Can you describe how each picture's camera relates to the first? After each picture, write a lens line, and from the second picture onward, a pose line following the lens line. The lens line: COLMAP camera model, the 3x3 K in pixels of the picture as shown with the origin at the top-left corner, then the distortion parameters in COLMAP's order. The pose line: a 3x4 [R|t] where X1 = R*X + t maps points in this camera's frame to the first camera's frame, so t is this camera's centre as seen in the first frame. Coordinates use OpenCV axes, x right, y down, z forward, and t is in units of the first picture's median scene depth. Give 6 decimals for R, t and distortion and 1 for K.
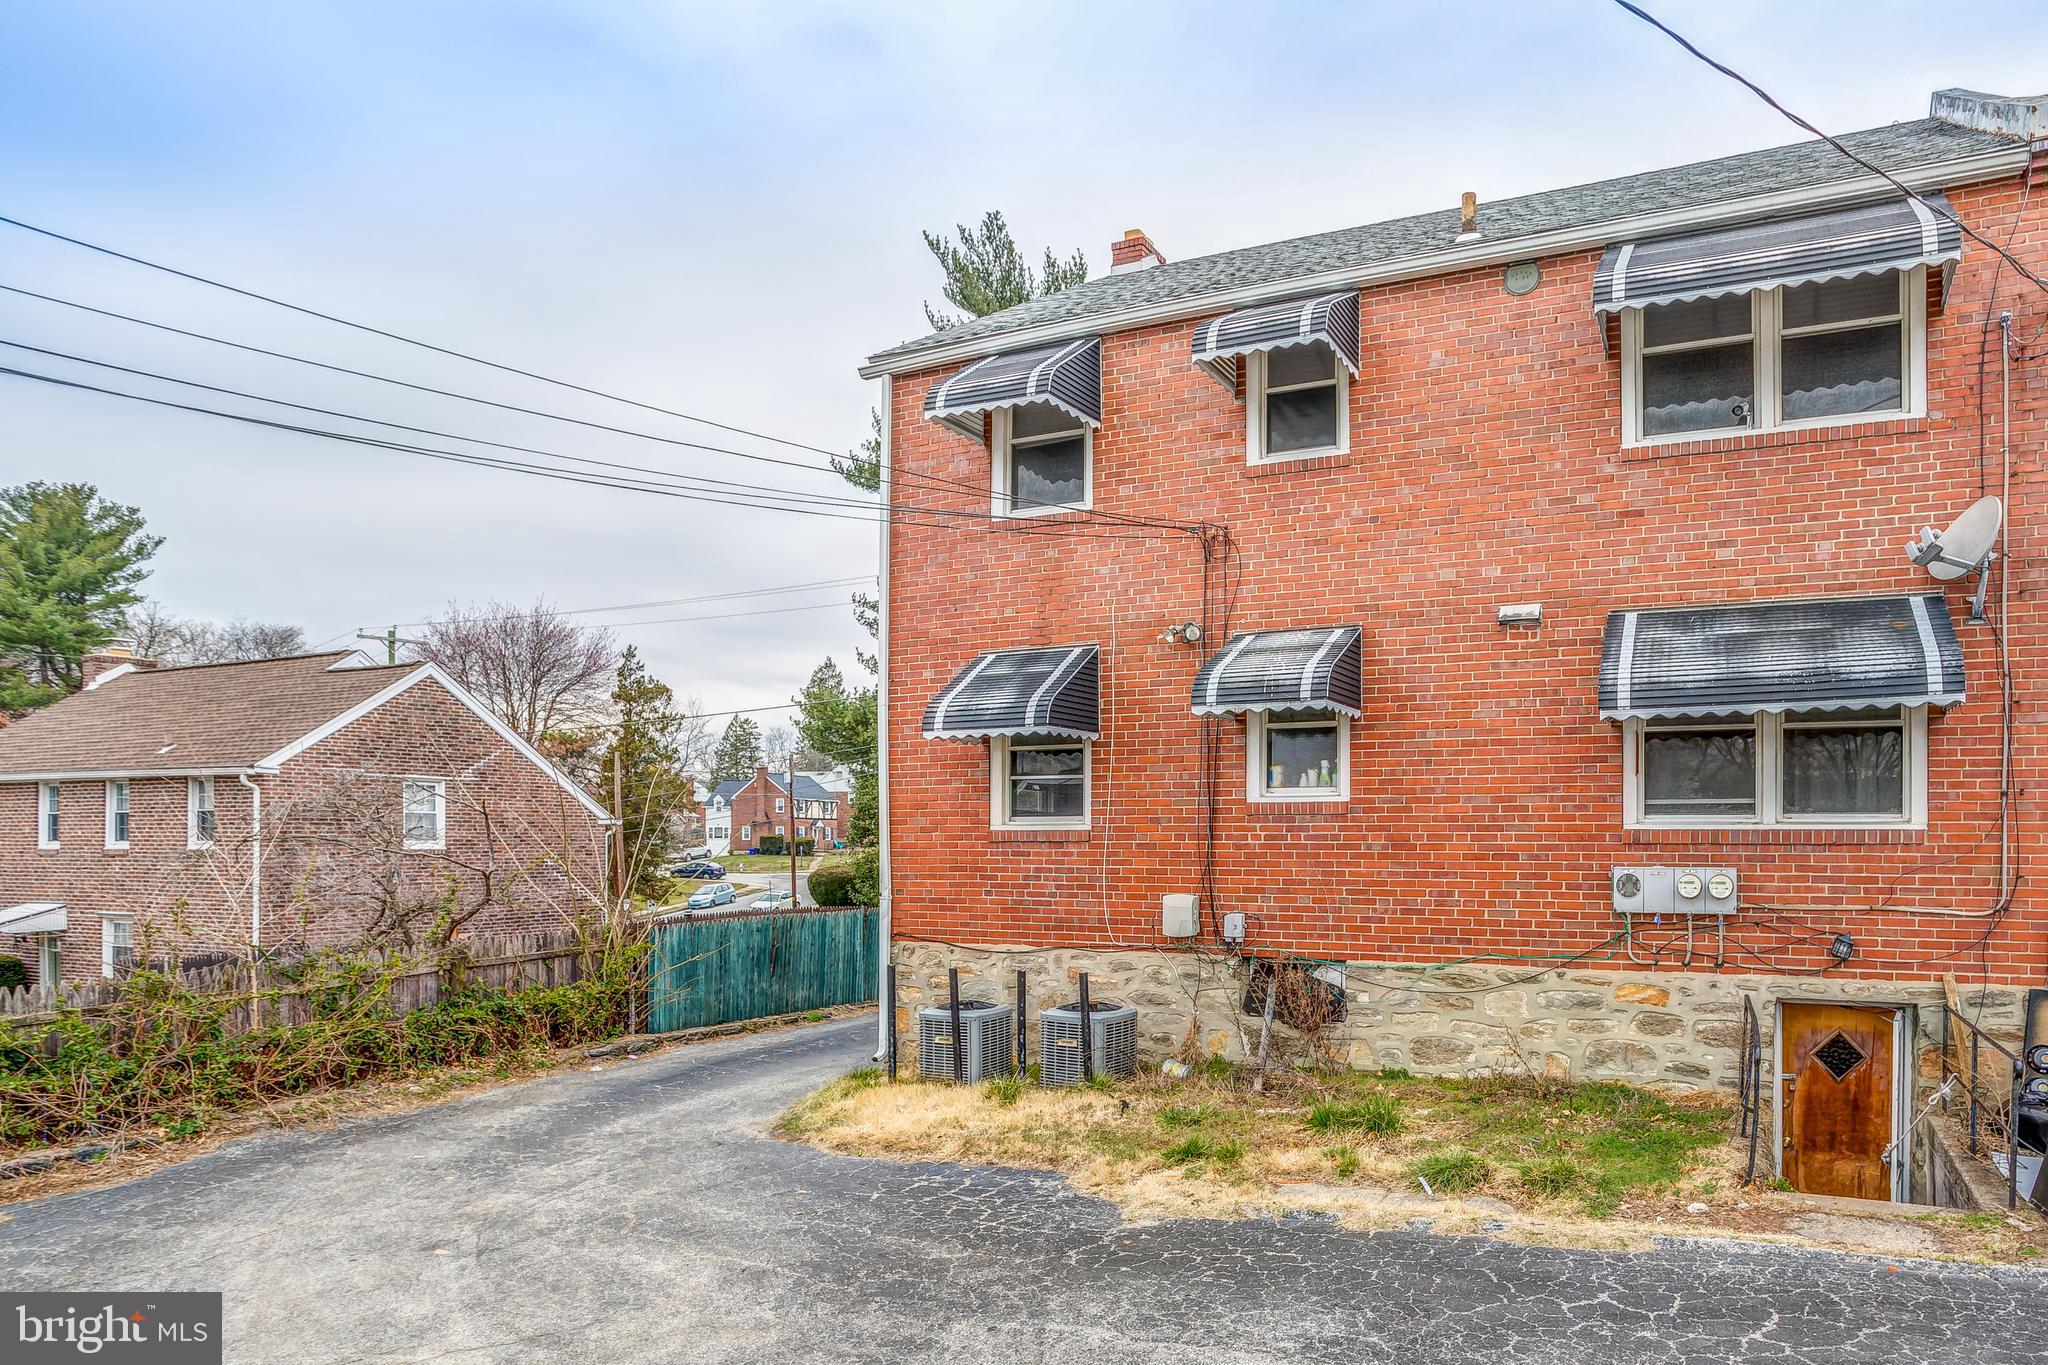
lens RADIAL K [[1013.0, 0, 1108.2], [0, 1013.0, 844.1], [0, 0, 1]] dist [-0.046485, 0.026820]
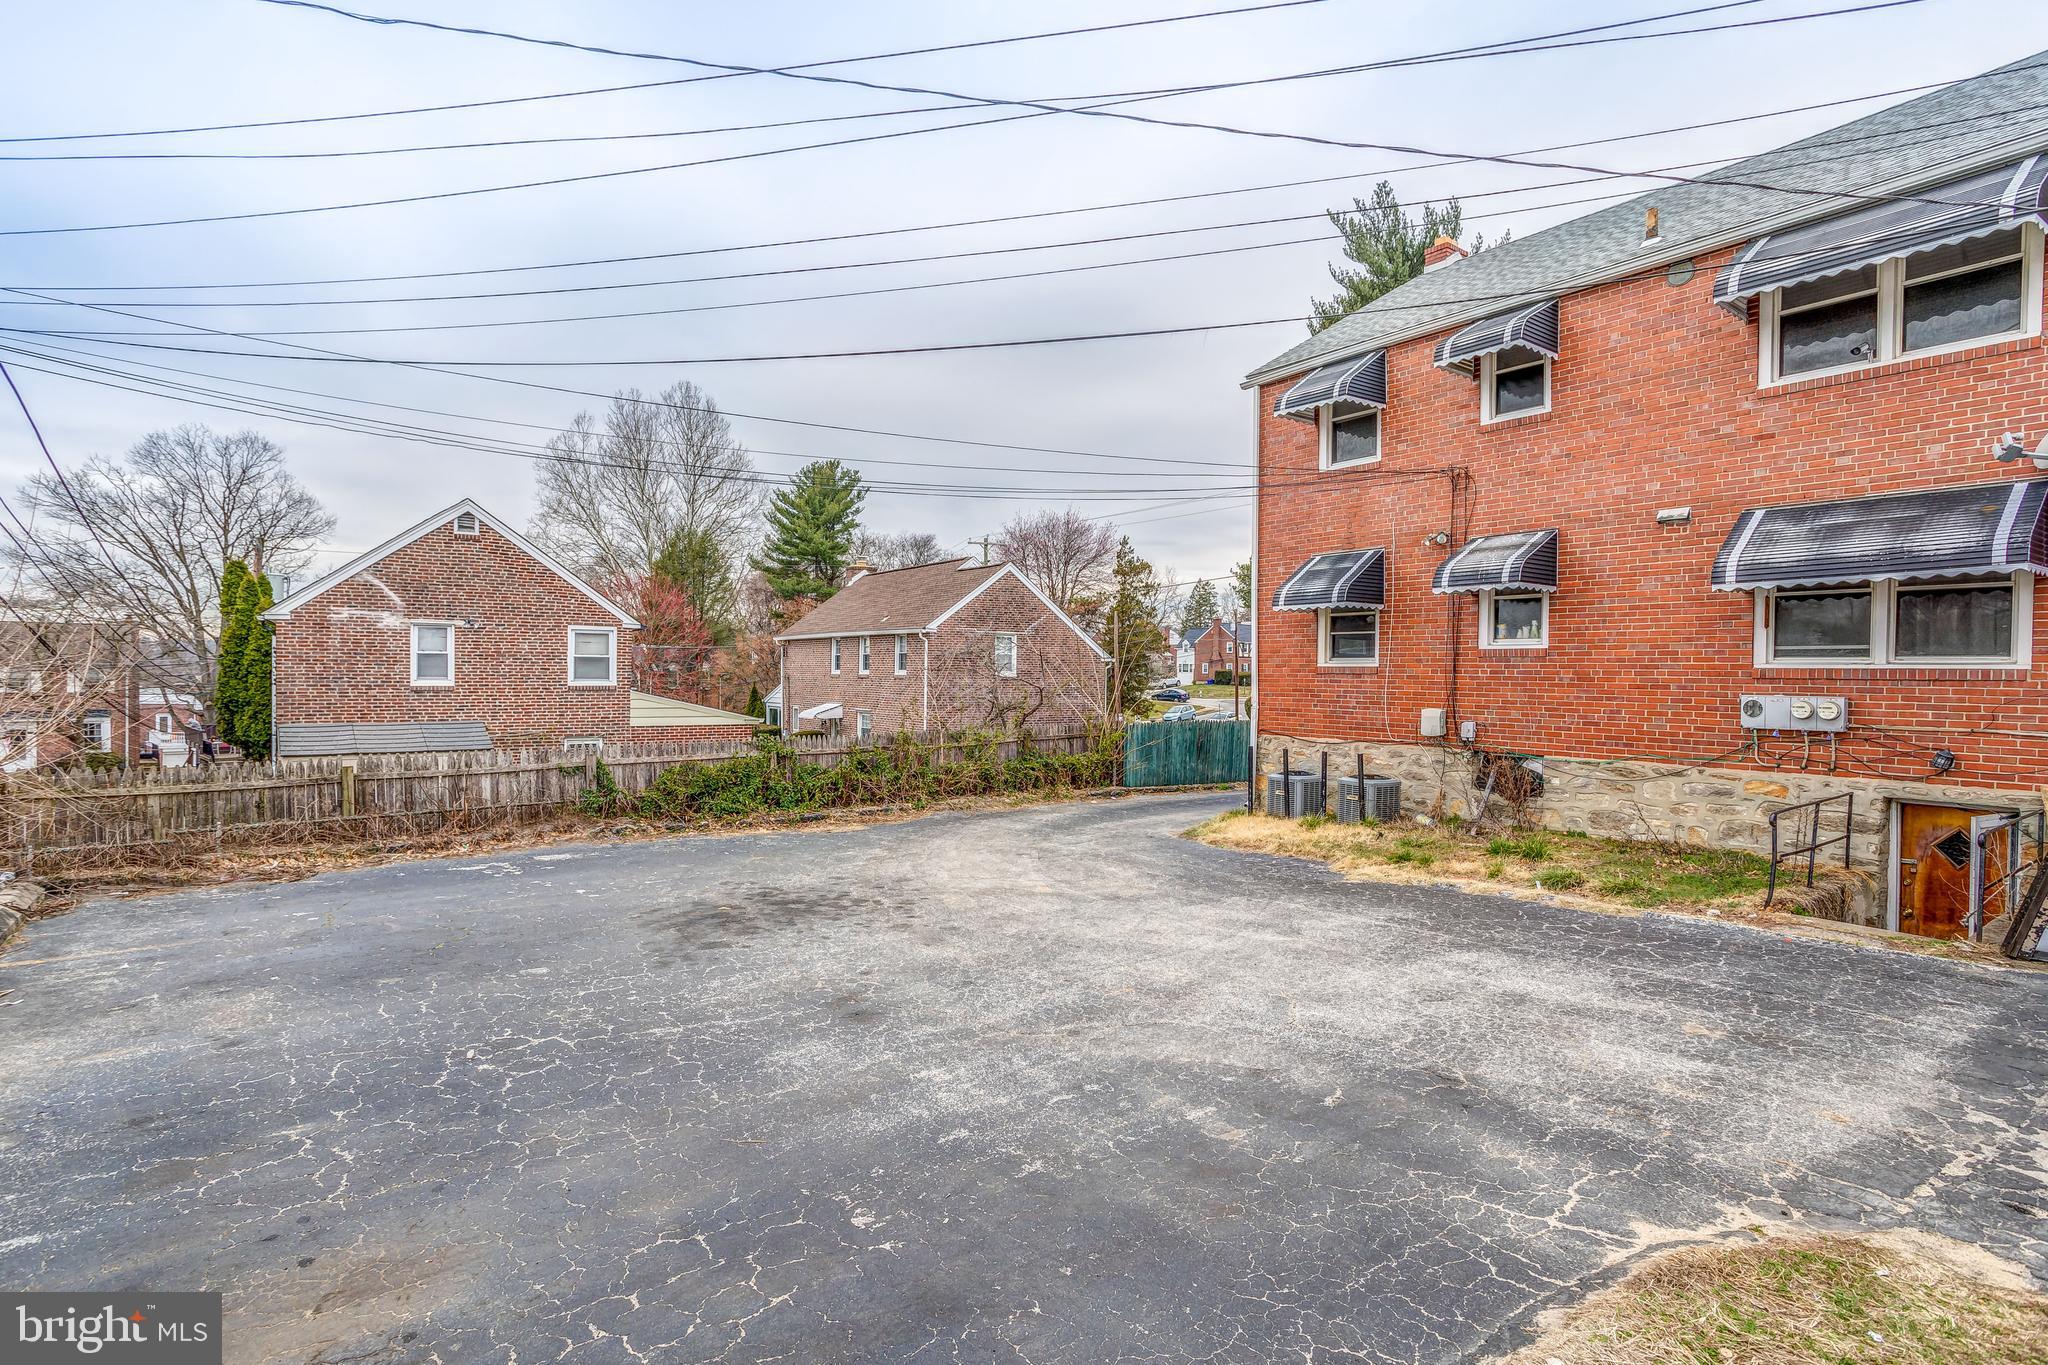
lens RADIAL K [[1013.0, 0, 1026.6], [0, 1013.0, 682.1], [0, 0, 1]] dist [-0.046485, 0.026820]
pose [[0.848476, 0.013046, -0.529073, 0.369814], [-0.012333, 0.999912, 0.004876, 0.009891], [0.529090, 0.002388, 0.848562, -0.648248]]
